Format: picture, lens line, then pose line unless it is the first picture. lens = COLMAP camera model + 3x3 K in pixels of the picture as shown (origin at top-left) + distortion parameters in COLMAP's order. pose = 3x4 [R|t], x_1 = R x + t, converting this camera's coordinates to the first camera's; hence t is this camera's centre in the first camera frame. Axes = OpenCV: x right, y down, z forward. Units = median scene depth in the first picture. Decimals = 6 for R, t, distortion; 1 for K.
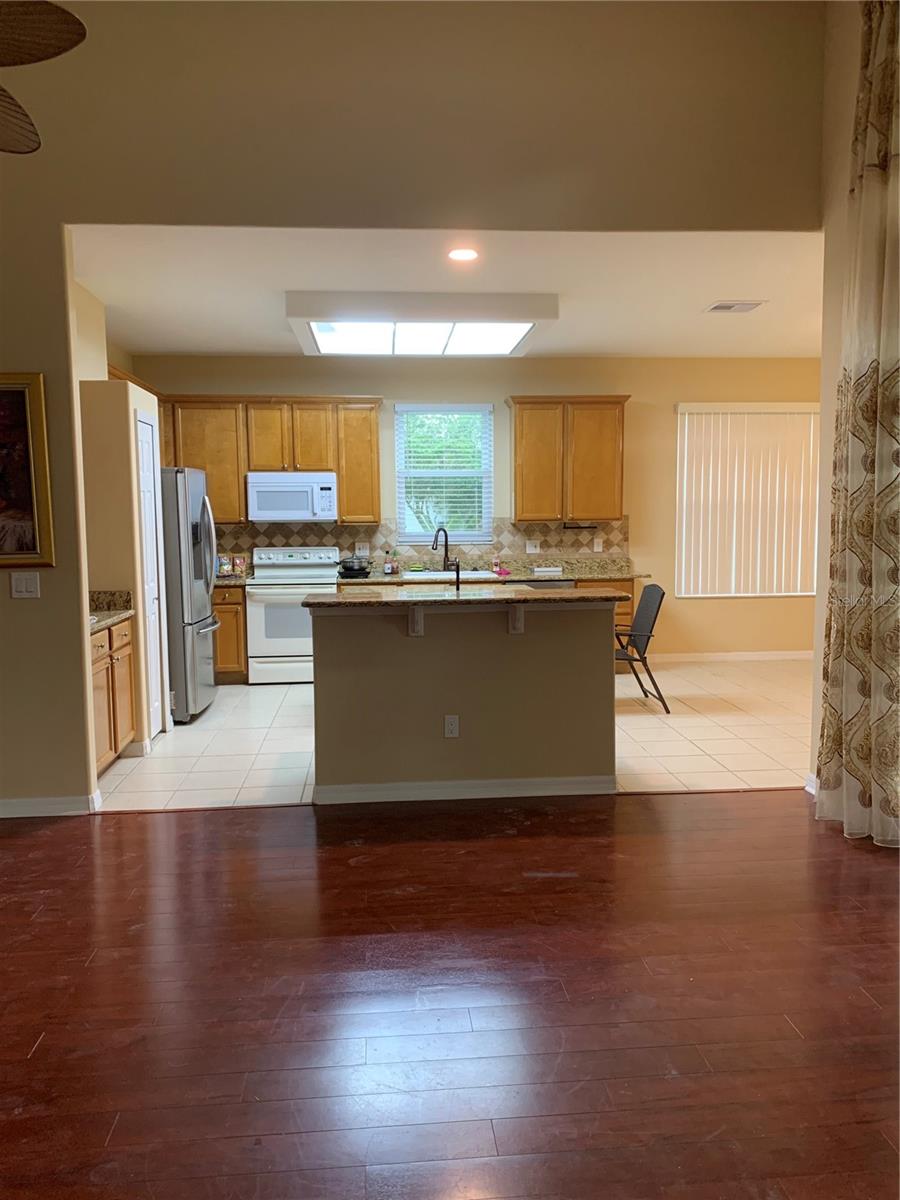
lens RADIAL K [[915.8, 0, 448.3], [0, 915.8, 627.7], [0, 0, 1]] dist [0.008158, -0.001424]
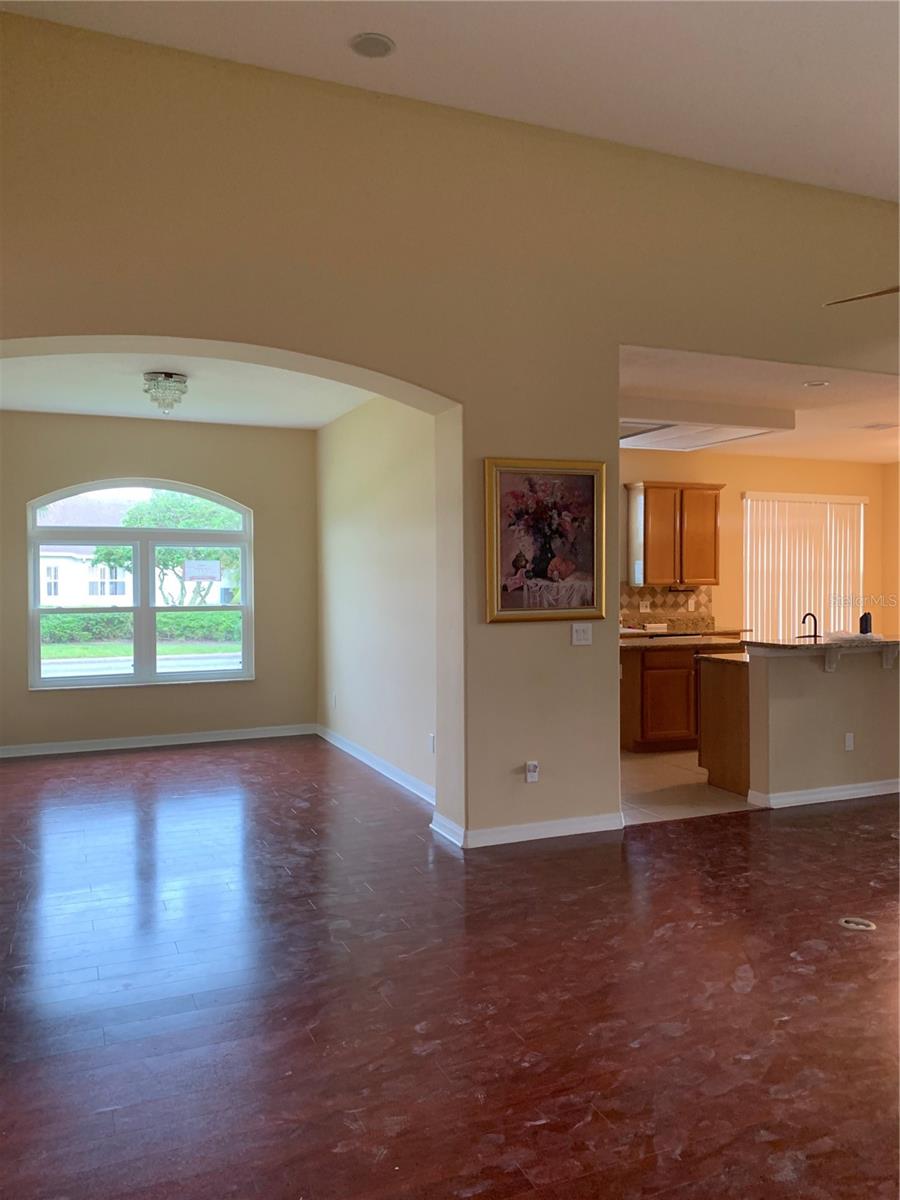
lens RADIAL K [[928.6, 0, 450.9], [0, 928.6, 595.8], [0, 0, 1]] dist [0.003522, -0.005800]
pose [[0.954753, 0.003910, 0.297373, -0.495633], [0.027539, 0.994455, -0.101493, 0.010951], [-0.296121, 0.105090, 0.949351, -0.053188]]
